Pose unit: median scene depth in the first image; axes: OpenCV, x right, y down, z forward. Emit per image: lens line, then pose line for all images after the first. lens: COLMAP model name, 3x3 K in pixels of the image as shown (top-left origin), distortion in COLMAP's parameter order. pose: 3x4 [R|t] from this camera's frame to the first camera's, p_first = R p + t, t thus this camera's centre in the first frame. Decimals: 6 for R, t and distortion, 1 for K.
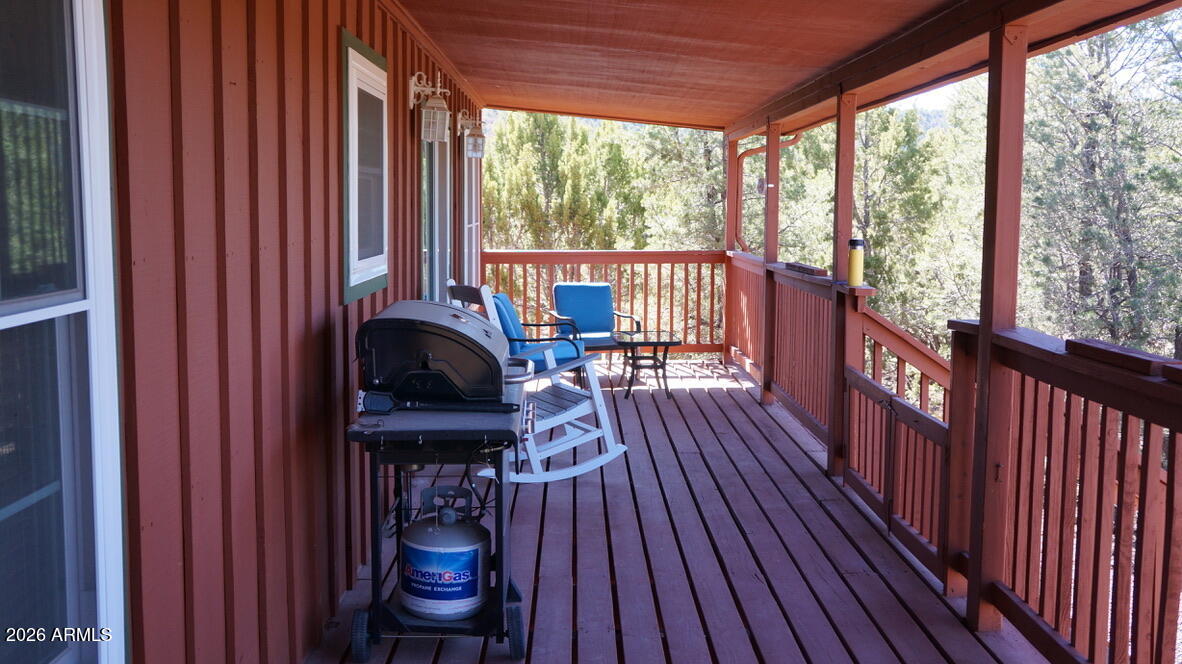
lens RADIAL K [[1172.5, 0, 591.0], [0, 1172.5, 332.0], [0, 0, 1]] dist [0.059871, -0.001754]
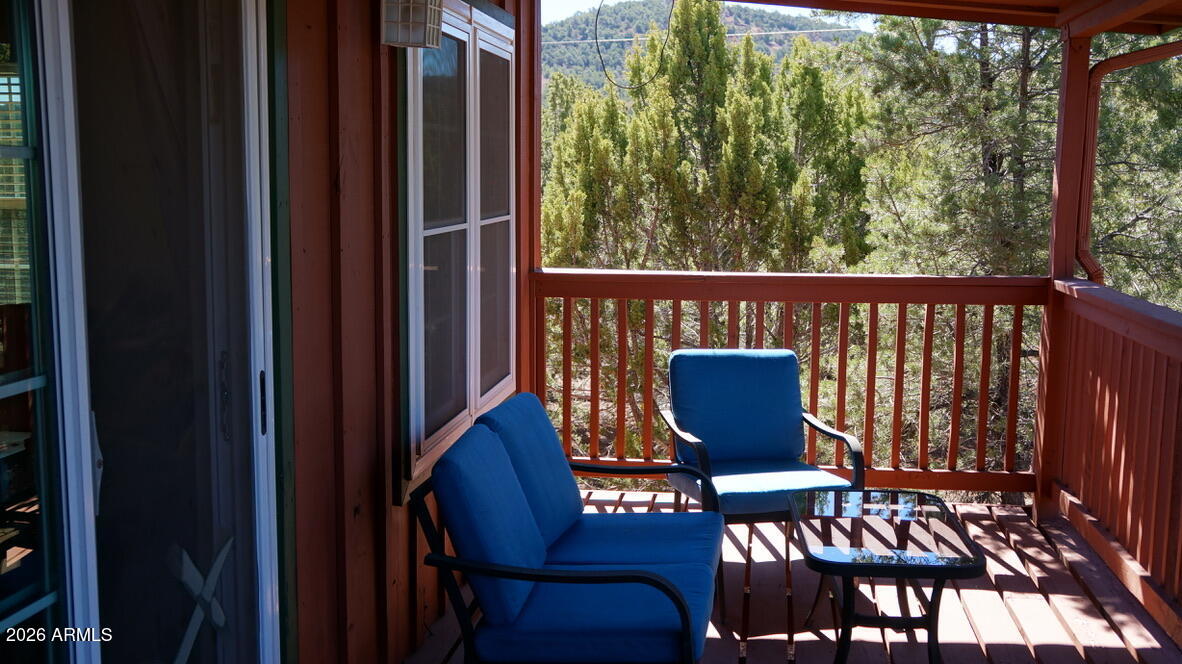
lens RADIAL K [[1172.5, 0, 591.0], [0, 1172.5, 332.0], [0, 0, 1]] dist [0.059871, -0.001754]
pose [[0.986473, 0.021997, -0.162440, 0.009595], [-0.017555, 0.999433, 0.028732, -0.047812], [0.162980, -0.025491, 0.986300, 0.414672]]
